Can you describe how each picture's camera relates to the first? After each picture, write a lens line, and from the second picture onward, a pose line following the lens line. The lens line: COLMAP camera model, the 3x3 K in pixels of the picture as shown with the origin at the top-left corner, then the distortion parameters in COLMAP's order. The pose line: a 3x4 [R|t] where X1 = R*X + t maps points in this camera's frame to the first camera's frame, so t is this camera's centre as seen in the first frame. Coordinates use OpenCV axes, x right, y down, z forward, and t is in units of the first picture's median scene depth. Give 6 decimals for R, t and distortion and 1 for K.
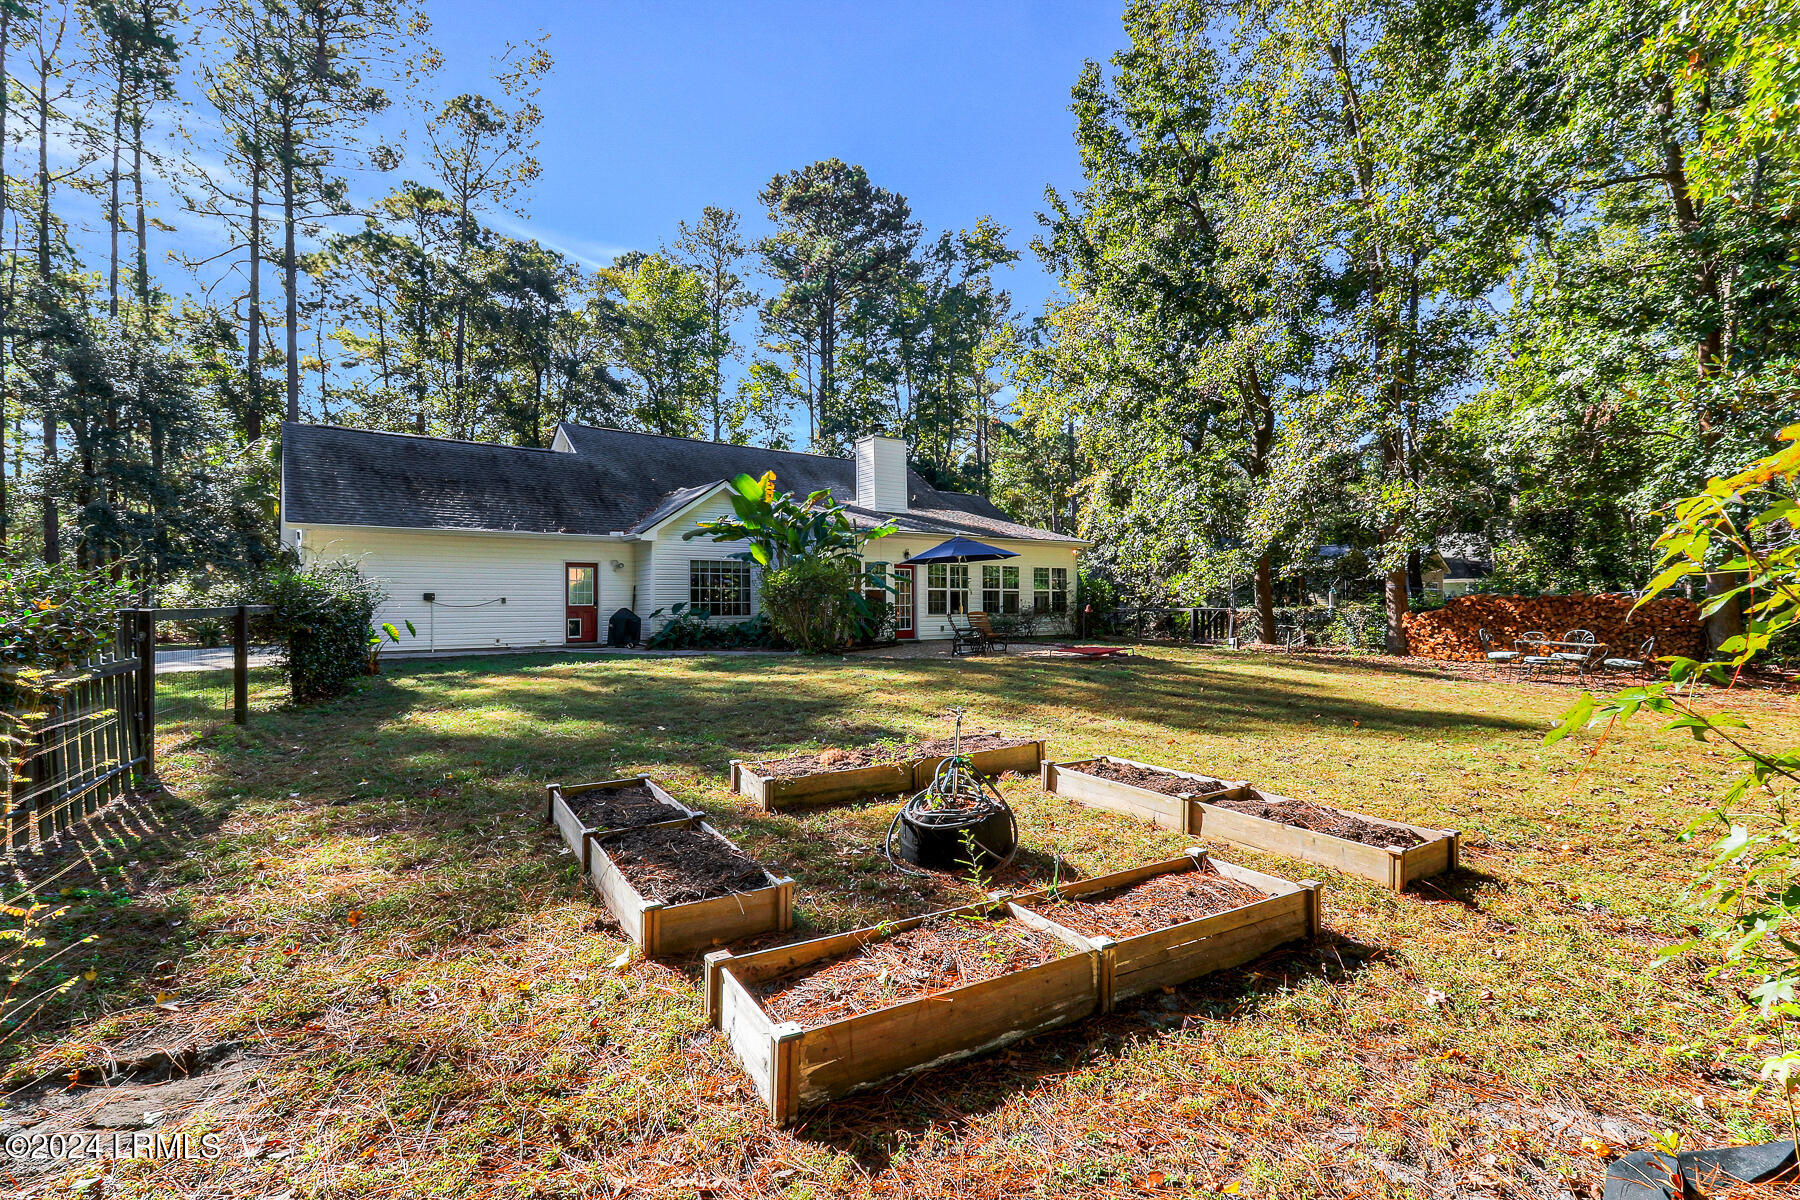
lens RADIAL K [[834.9, 0, 906.4], [0, 834.9, 607.5], [0, 0, 1]] dist [0.000800, -0.000040]
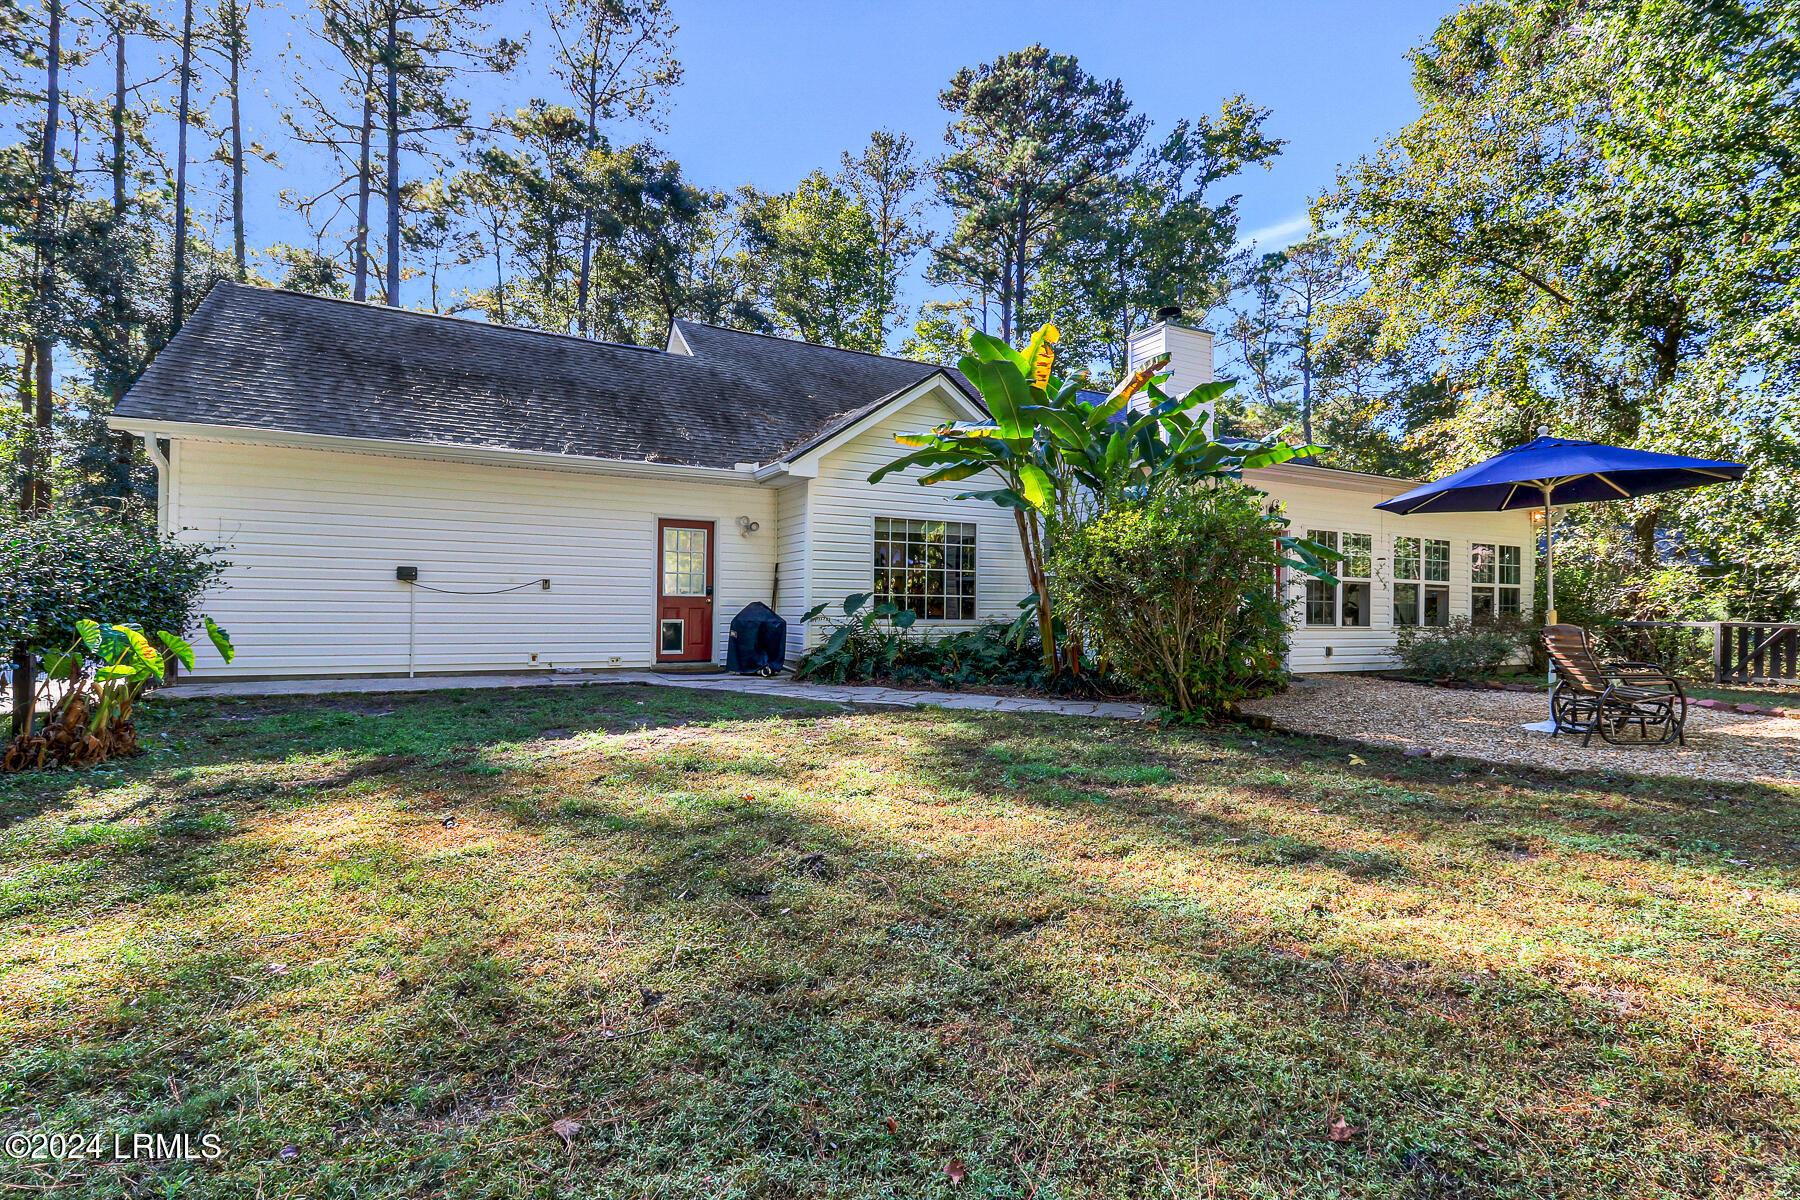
lens RADIAL K [[834.9, 0, 906.4], [0, 834.9, 607.5], [0, 0, 1]] dist [0.000800, -0.000040]
pose [[0.985737, 0.018441, -0.167277, -0.088627], [-0.019049, 0.999816, -0.002030, 0.002079], [0.167209, 0.005187, 0.985908, 0.281084]]
